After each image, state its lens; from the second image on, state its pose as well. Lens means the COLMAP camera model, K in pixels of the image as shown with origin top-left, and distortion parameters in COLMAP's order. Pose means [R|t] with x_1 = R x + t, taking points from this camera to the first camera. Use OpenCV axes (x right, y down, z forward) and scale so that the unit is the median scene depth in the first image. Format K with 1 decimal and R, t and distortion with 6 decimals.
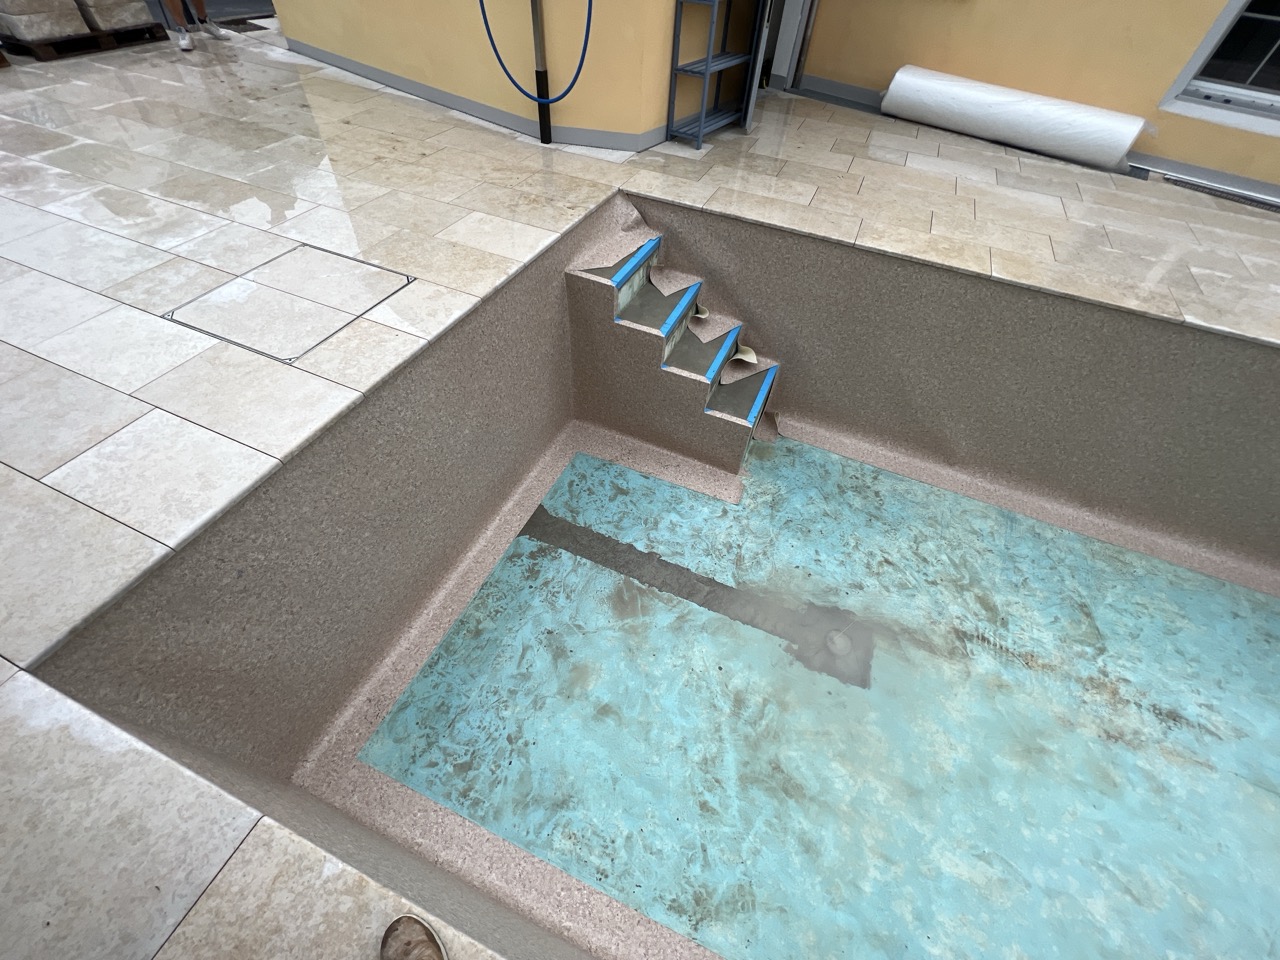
lens RADIAL K [[523.5, 0, 648.5], [0, 523.5, 474.6], [0, 0, 1]] dist [-0.001179, -0.000476]
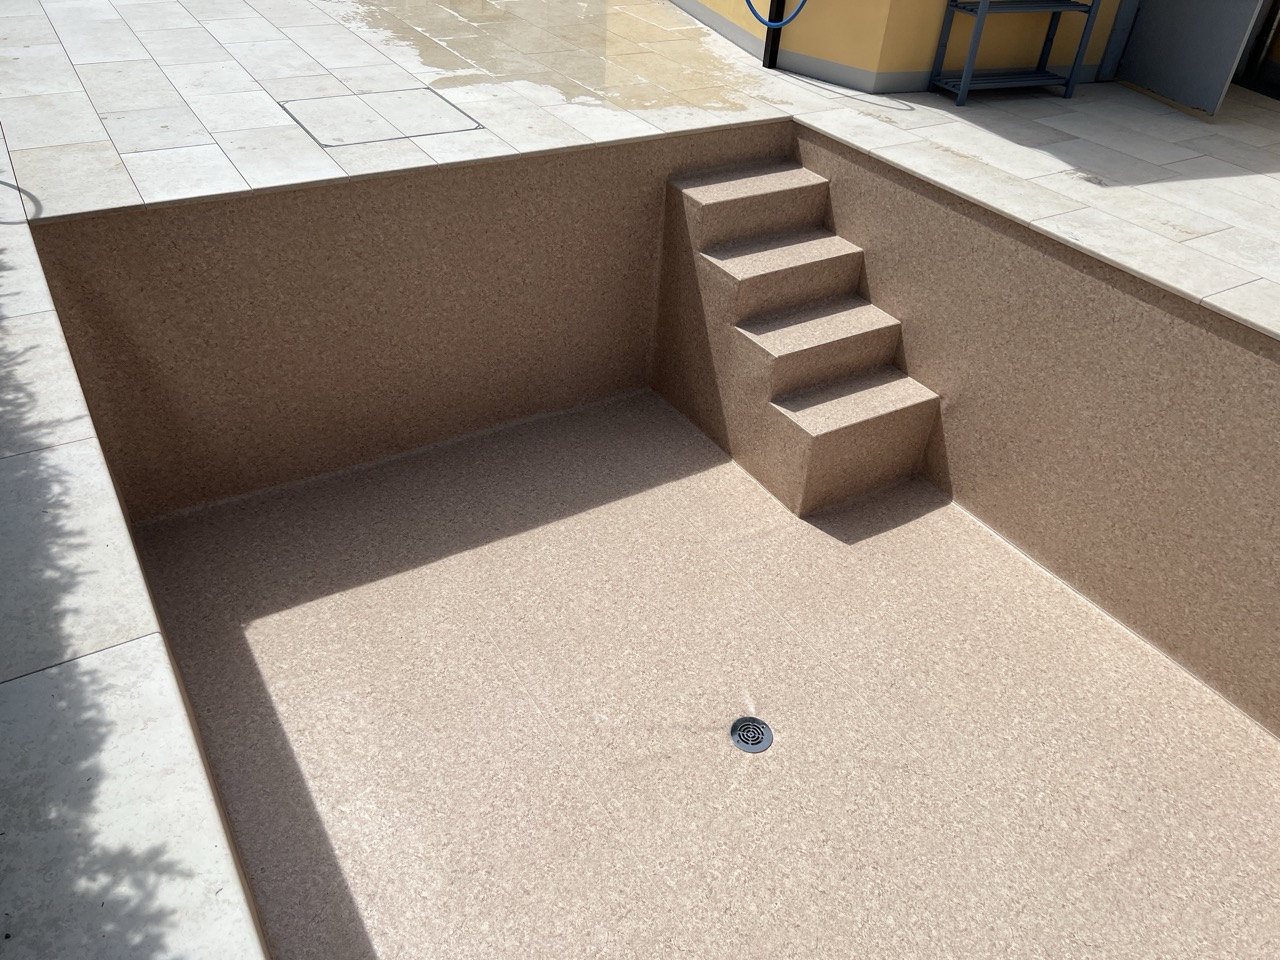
lens RADIAL K [[965.9, 0, 649.0], [0, 965.9, 485.9], [0, 0, 1]] dist [0.029220, -0.031520]
pose [[0.816088, 0.333014, -0.472338, 0.715032], [-0.440462, 0.887520, -0.135282, 0.263239], [0.374158, 0.318448, 0.870974, -0.191218]]
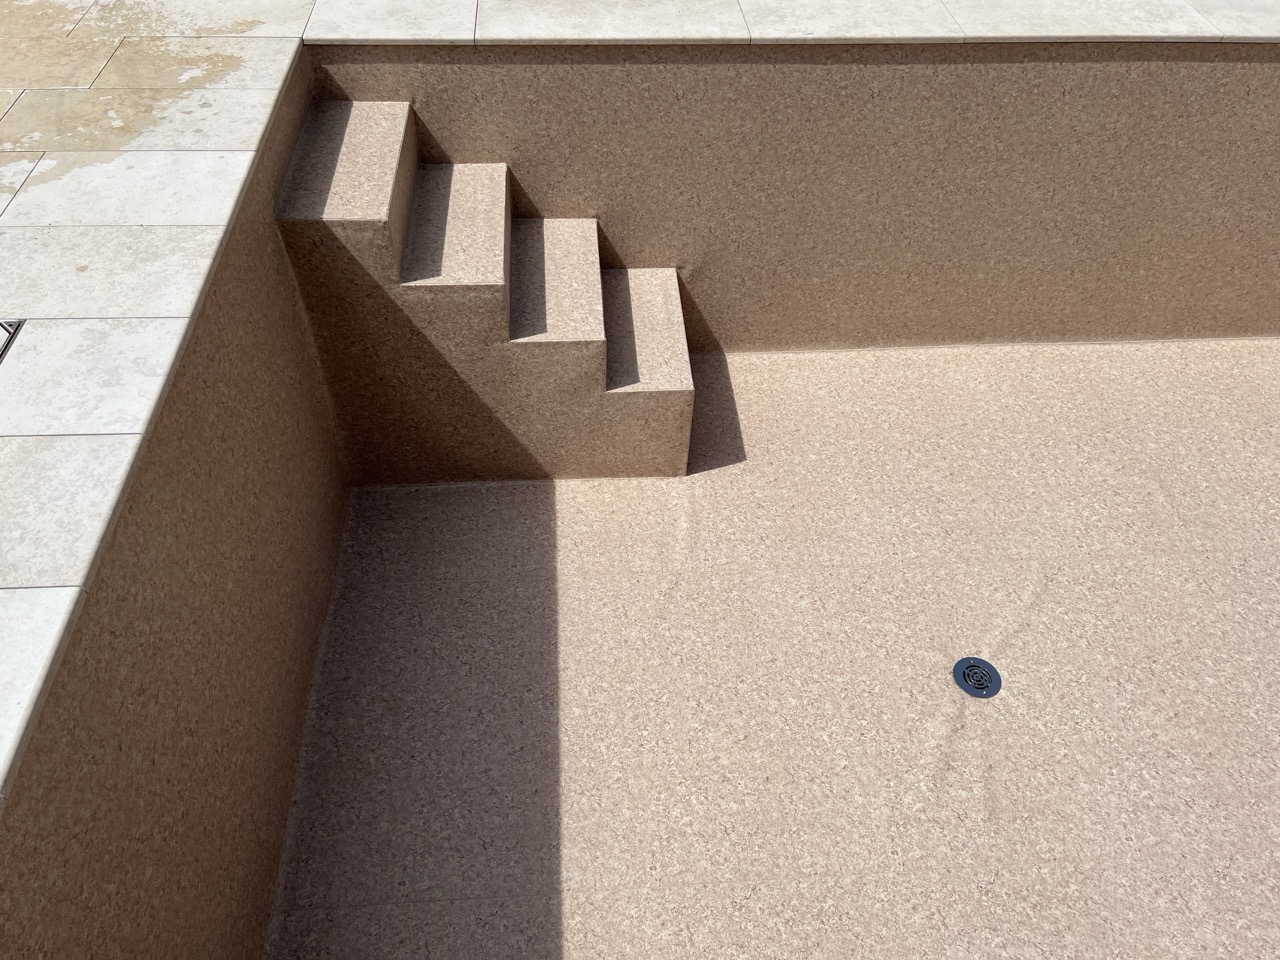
lens RADIAL K [[965.9, 0, 617.5], [0, 965.9, 470.6], [0, 0, 1]] dist [0.029220, -0.031520]
pose [[0.898450, -0.347228, 0.268739, -0.207540], [0.354785, 0.934699, 0.021573, -0.065852], [-0.258680, 0.075963, 0.962972, 0.027187]]
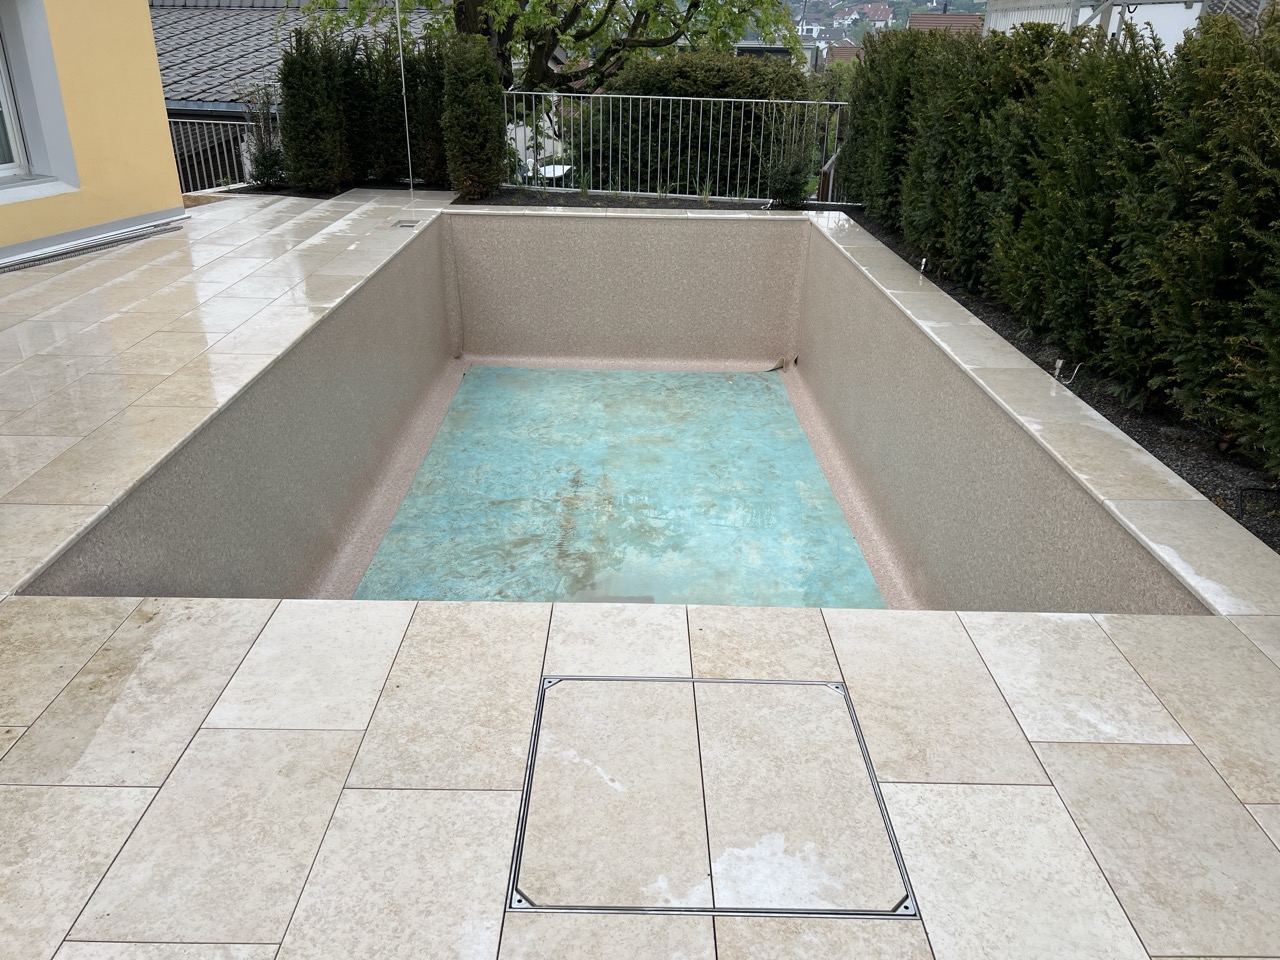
lens RADIAL K [[965.9, 0, 613.4], [0, 965.9, 501.2], [0, 0, 1]] dist [0.029220, -0.031520]
pose [[-0.370119, -0.462302, 0.805784, -0.970757], [0.674123, 0.463153, 0.575368, -0.804101], [-0.639195, 0.756152, 0.140226, 0.572805]]
